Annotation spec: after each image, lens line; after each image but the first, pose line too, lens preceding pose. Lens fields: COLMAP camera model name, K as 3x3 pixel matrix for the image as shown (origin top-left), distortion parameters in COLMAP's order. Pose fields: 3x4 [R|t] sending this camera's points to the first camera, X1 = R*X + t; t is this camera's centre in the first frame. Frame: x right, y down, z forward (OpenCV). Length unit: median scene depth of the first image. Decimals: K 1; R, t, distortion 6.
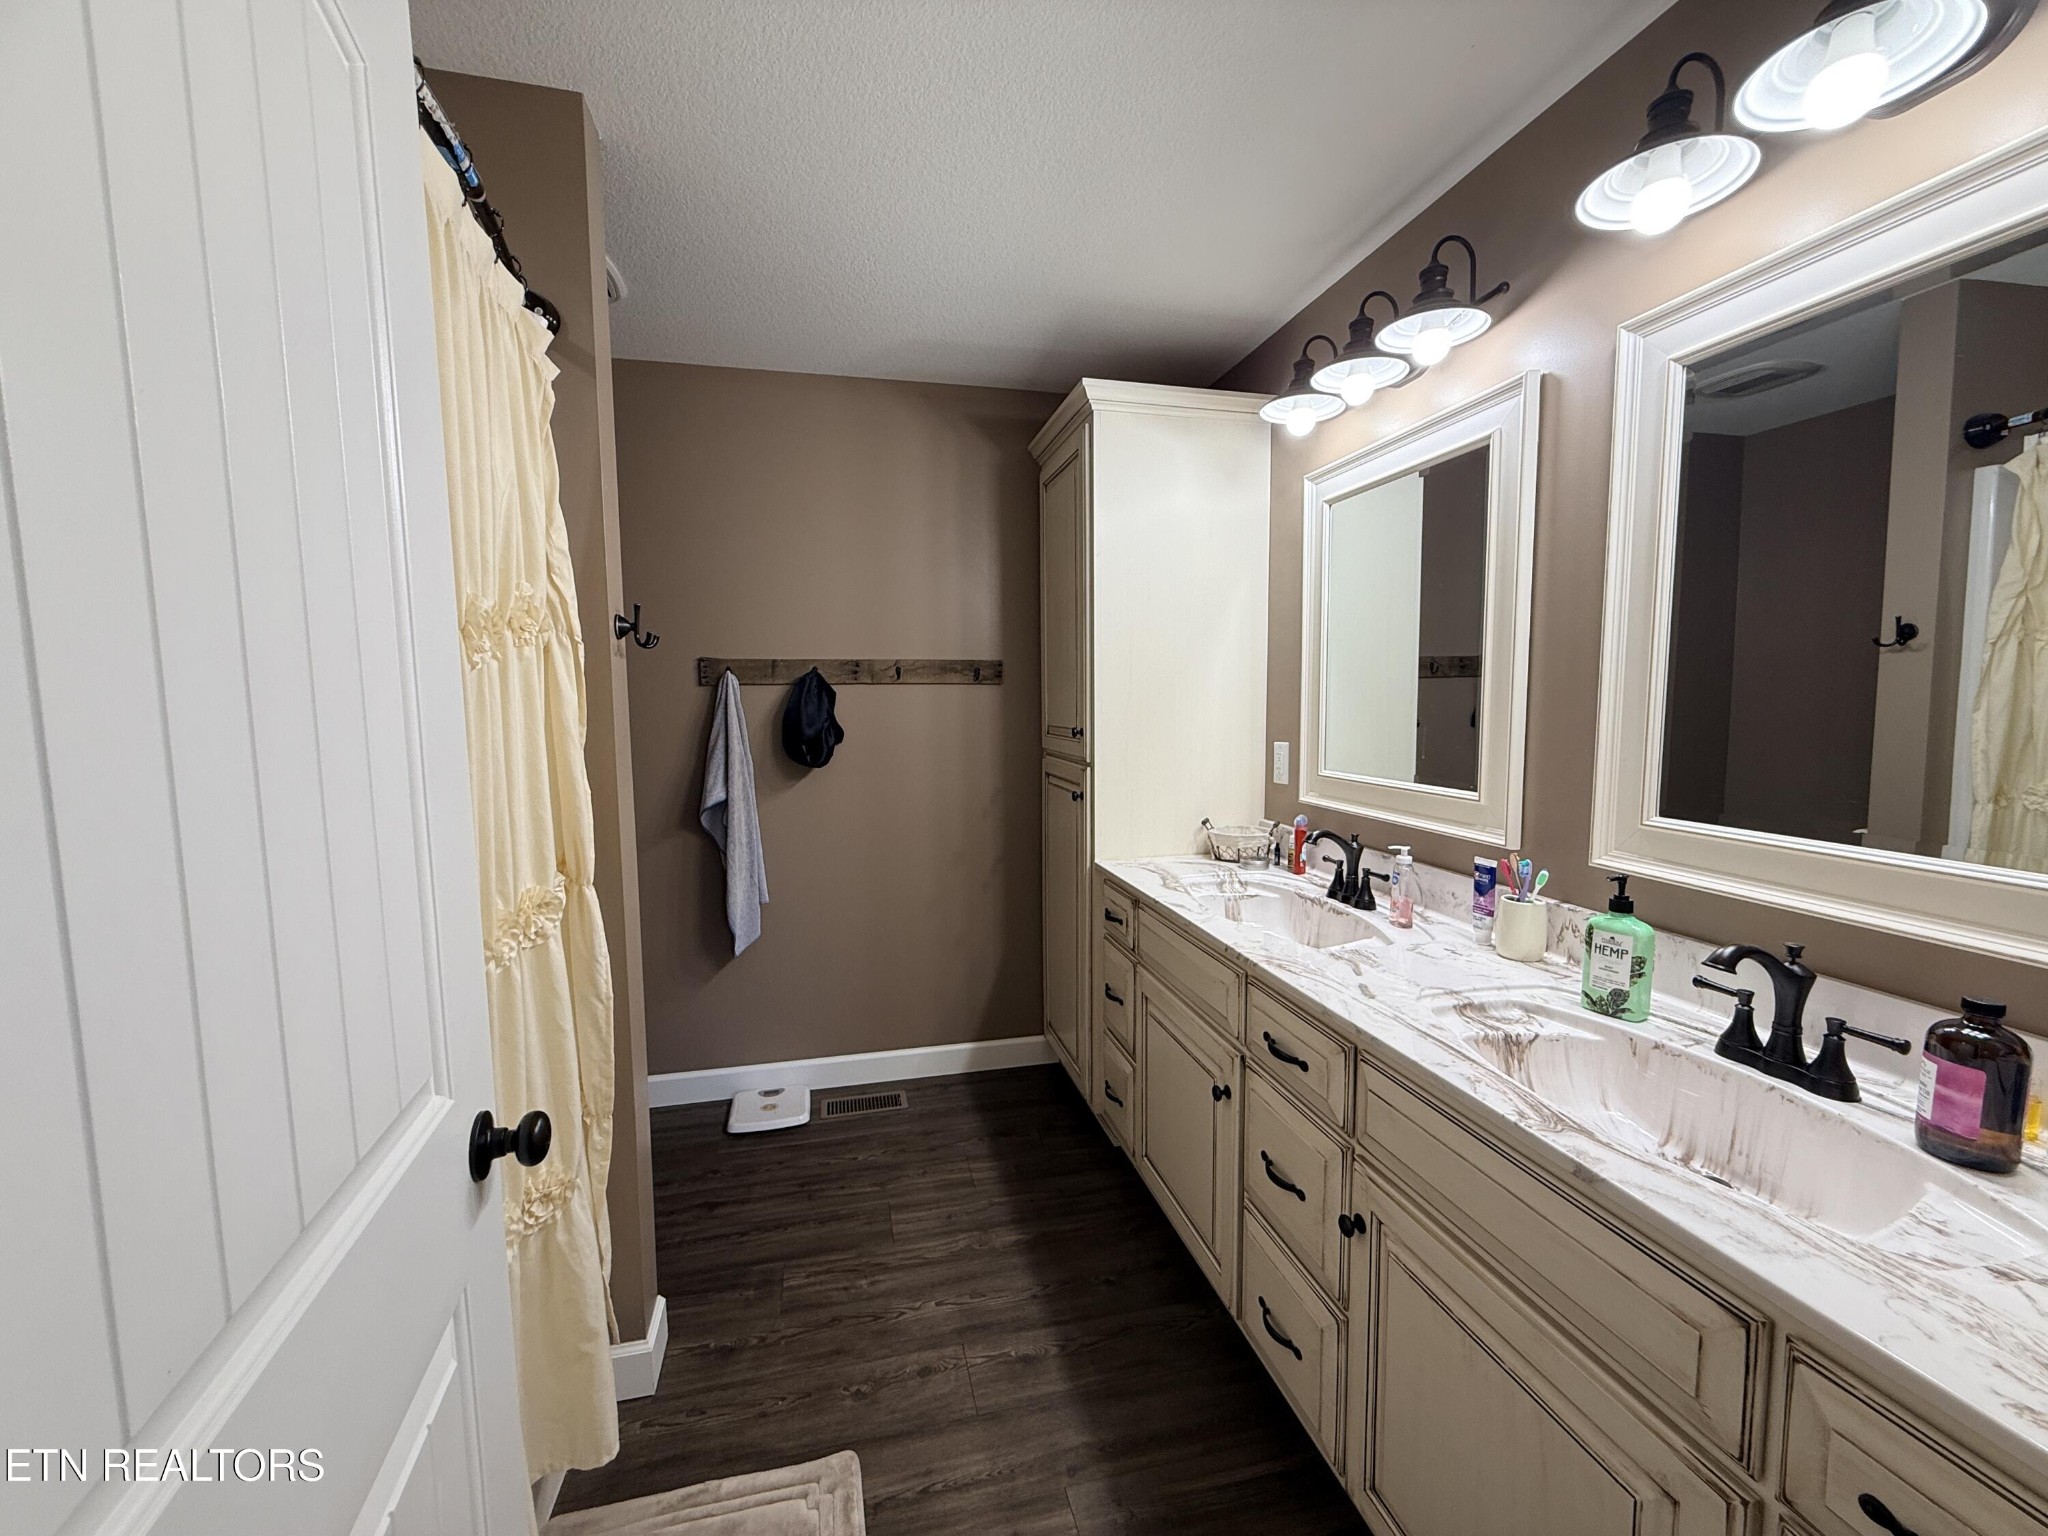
lens RADIAL K [[817.9, 0, 1024.0], [0, 817.9, 768.0], [0, 0, 1]] dist [0.000852, -0.000010]
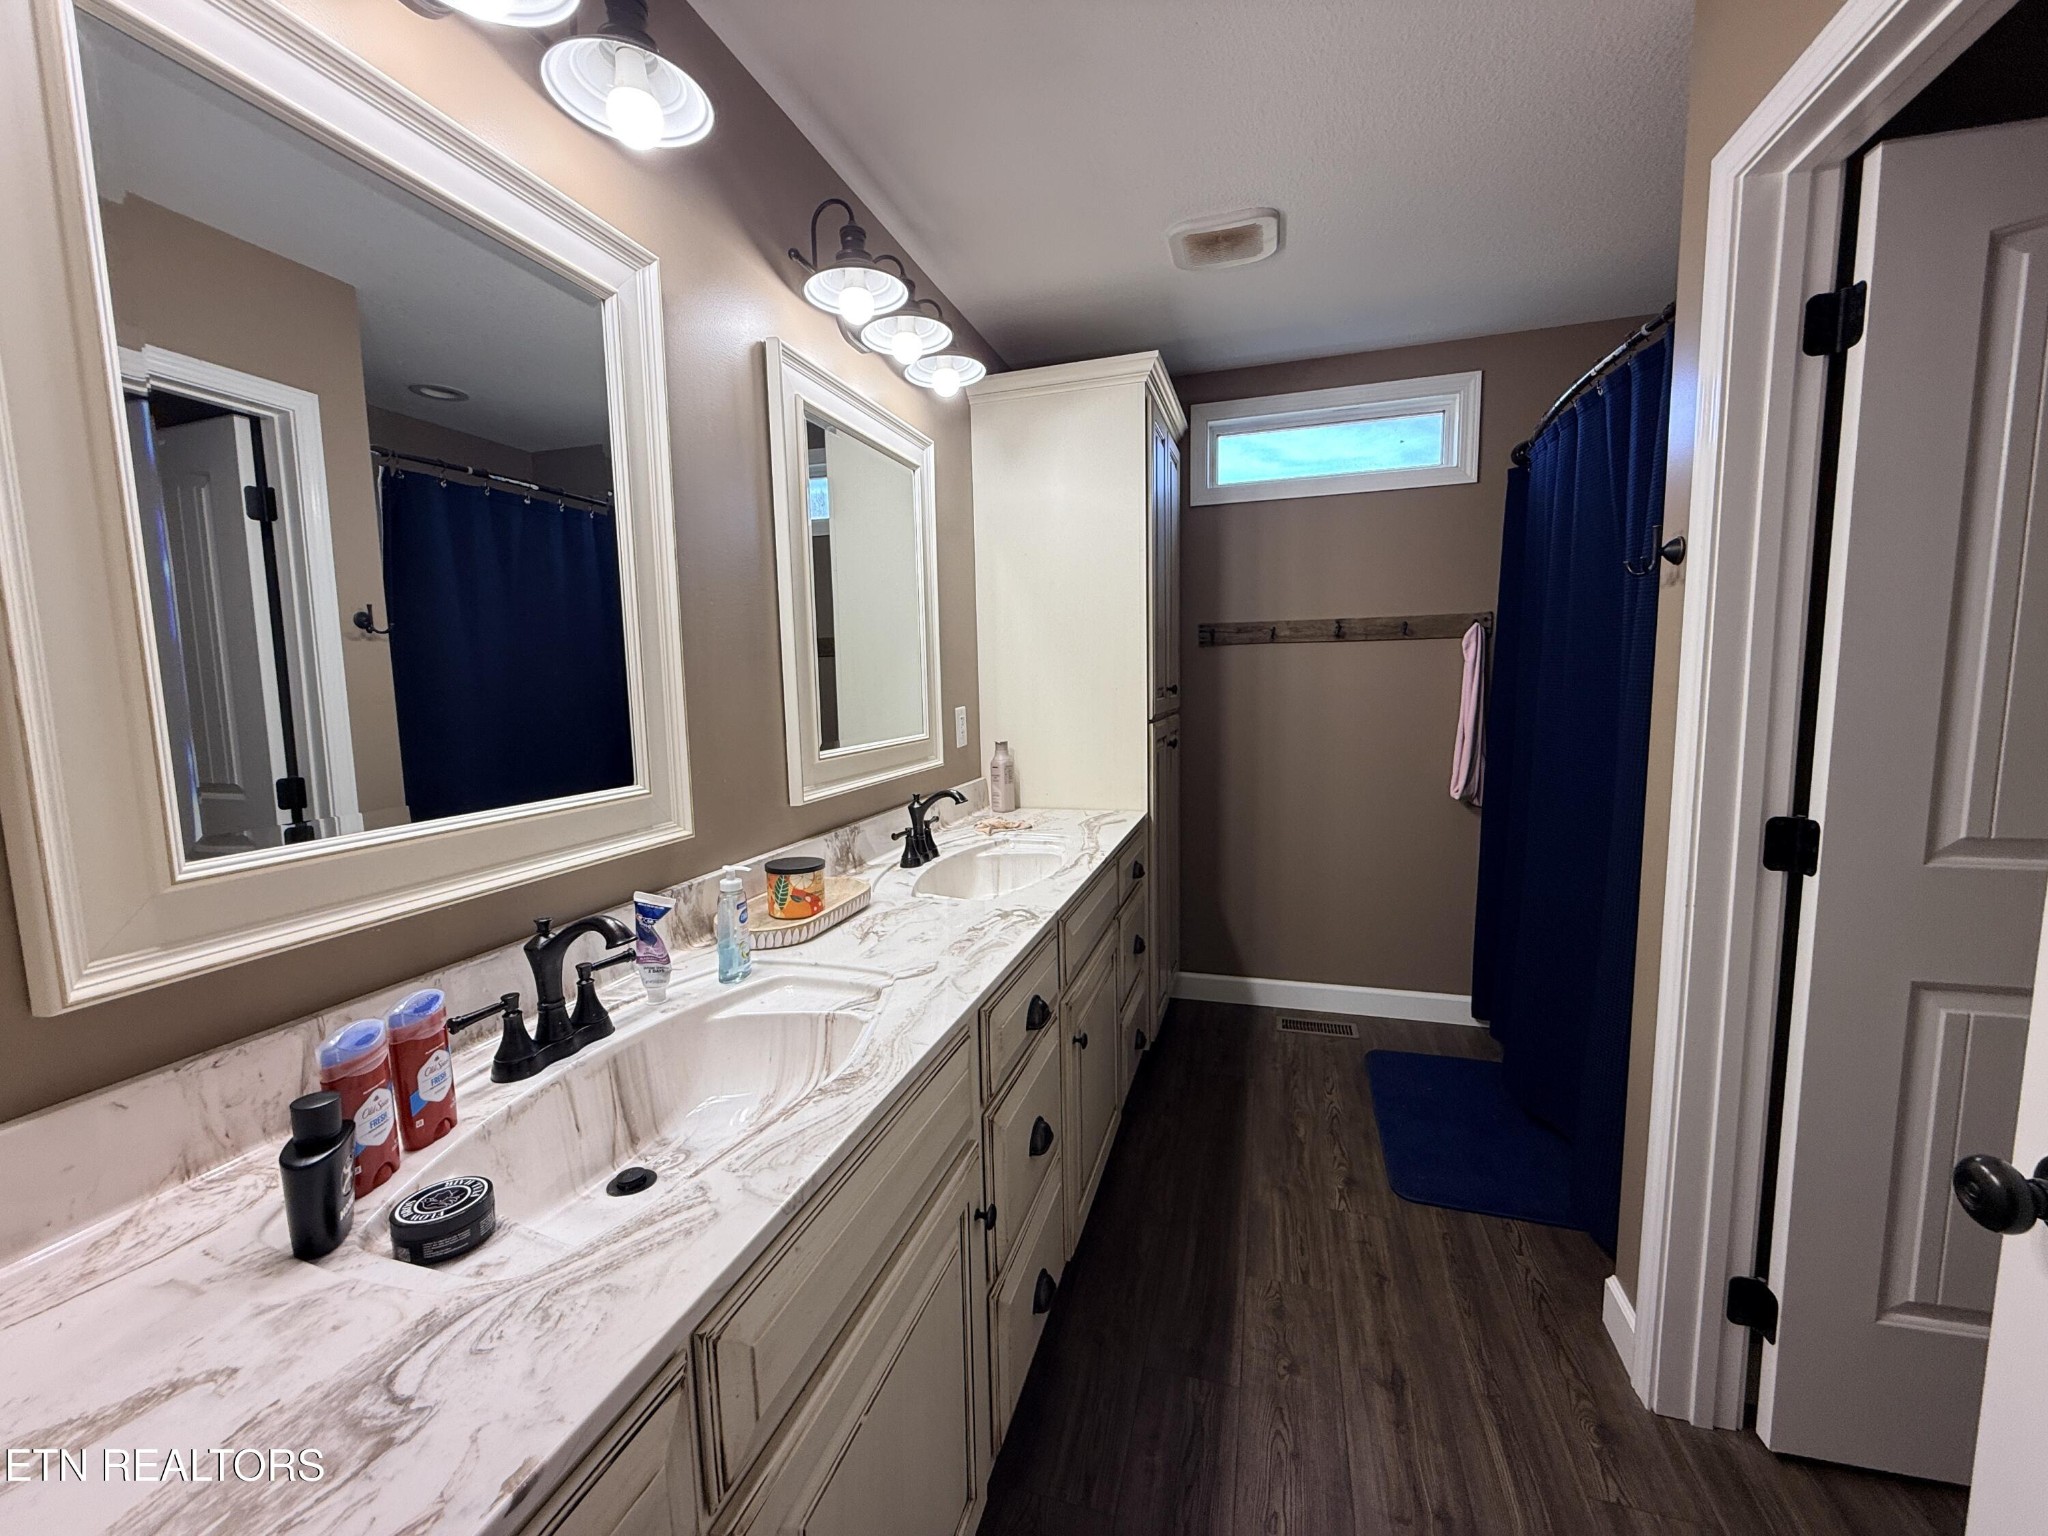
lens RADIAL K [[817.9, 0, 1024.0], [0, 817.9, 768.0], [0, 0, 1]] dist [0.000852, -0.000010]
pose [[-0.863679, -0.027609, 0.503286, -0.007494], [0.074888, 0.980388, 0.182294, -0.079798], [-0.498449, 0.195134, -0.844673, 1.474965]]
